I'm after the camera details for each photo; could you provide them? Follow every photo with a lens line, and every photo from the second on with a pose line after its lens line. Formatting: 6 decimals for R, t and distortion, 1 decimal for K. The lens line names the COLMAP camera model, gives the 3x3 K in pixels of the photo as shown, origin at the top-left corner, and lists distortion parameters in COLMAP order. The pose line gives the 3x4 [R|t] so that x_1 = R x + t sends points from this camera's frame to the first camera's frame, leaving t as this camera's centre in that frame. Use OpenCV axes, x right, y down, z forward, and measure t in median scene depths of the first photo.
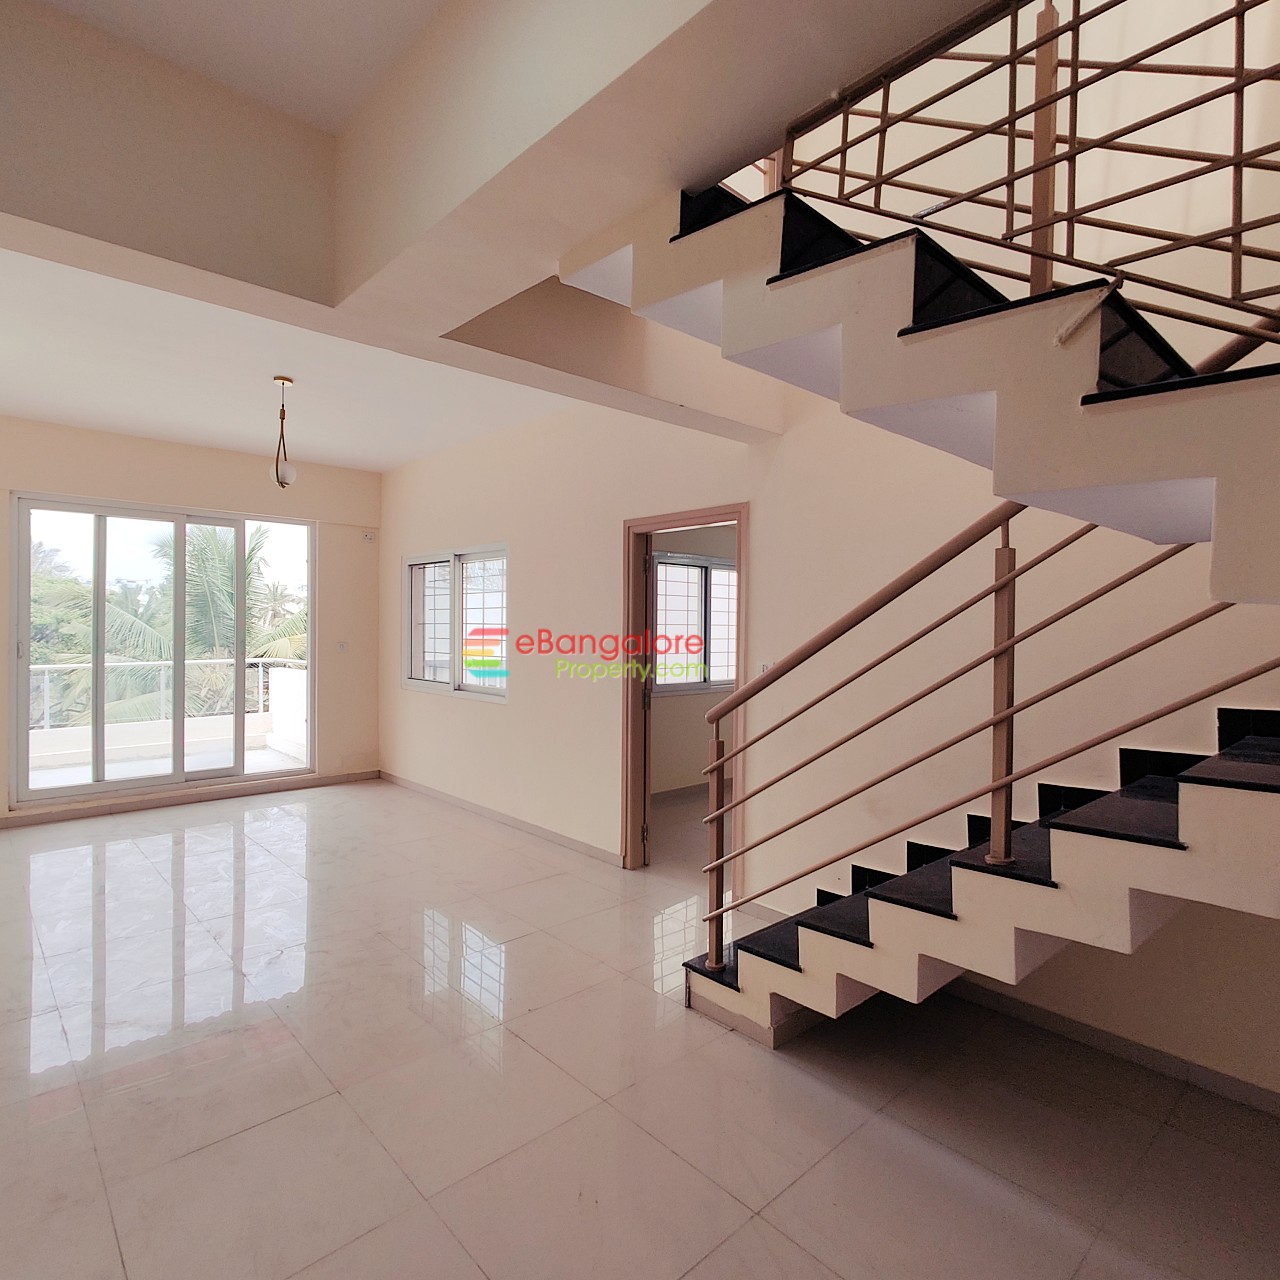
lens RADIAL K [[746.6, 0, 639.0], [0, 746.6, 634.5], [0, 0, 1]] dist [0.003194, 0.000994]
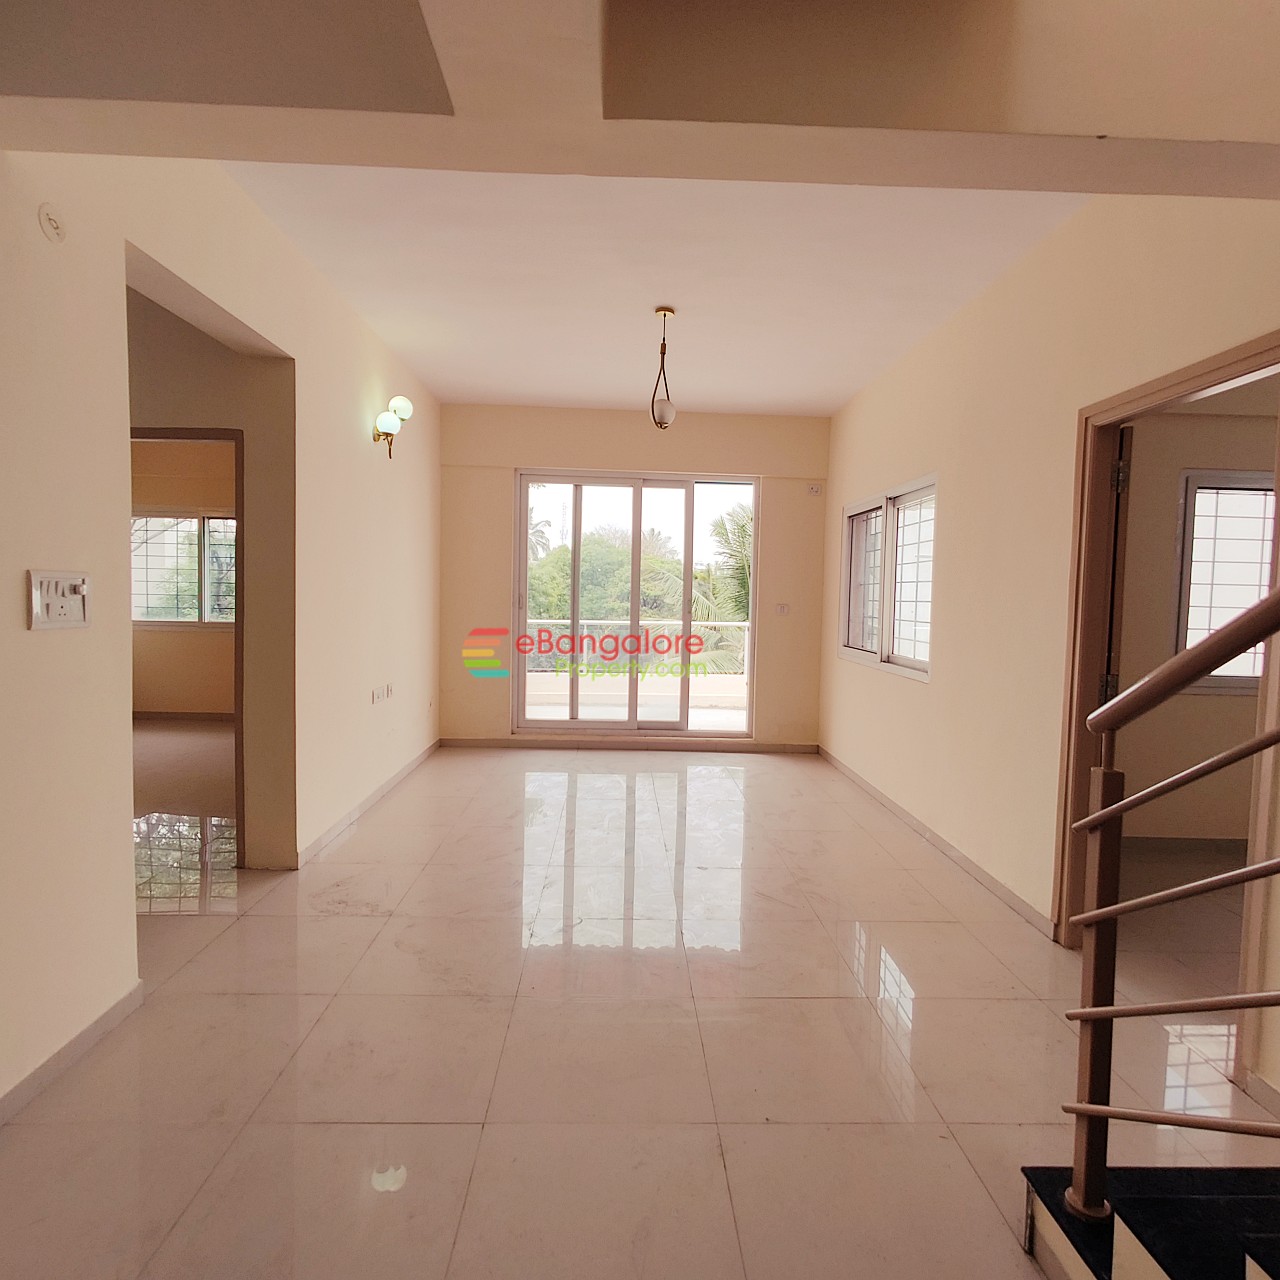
lens RADIAL K [[746.6, 0, 639.0], [0, 746.6, 634.5], [0, 0, 1]] dist [0.003194, 0.000994]
pose [[0.758642, 0.045112, -0.649943, 0.085702], [-0.025487, 0.998891, 0.039582, 0.017745], [0.651008, -0.013464, 0.758951, 0.188933]]
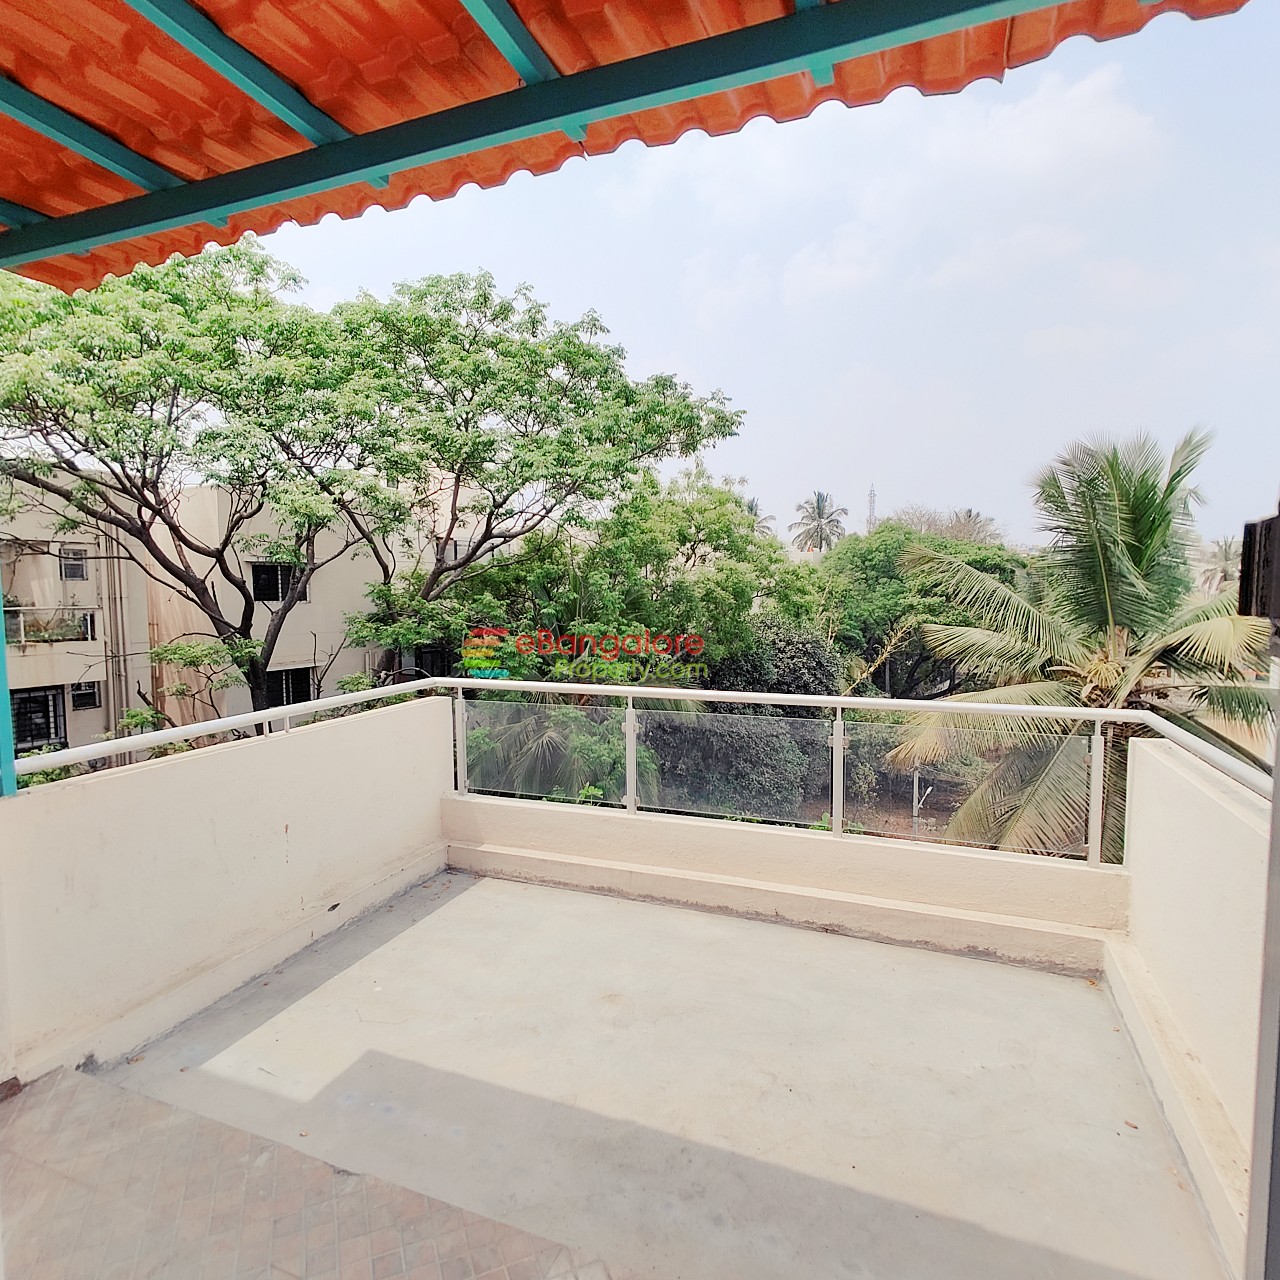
lens RADIAL K [[749.0, 0, 614.9], [0, 749.0, 635.7], [0, 0, 1]] dist [-0.001418, -0.002308]
pose [[0.419226, 0.056166, -0.906143, -0.477574], [-0.011521, 0.998333, 0.056550, -0.027192], [0.907809, -0.013267, 0.419174, 1.069835]]
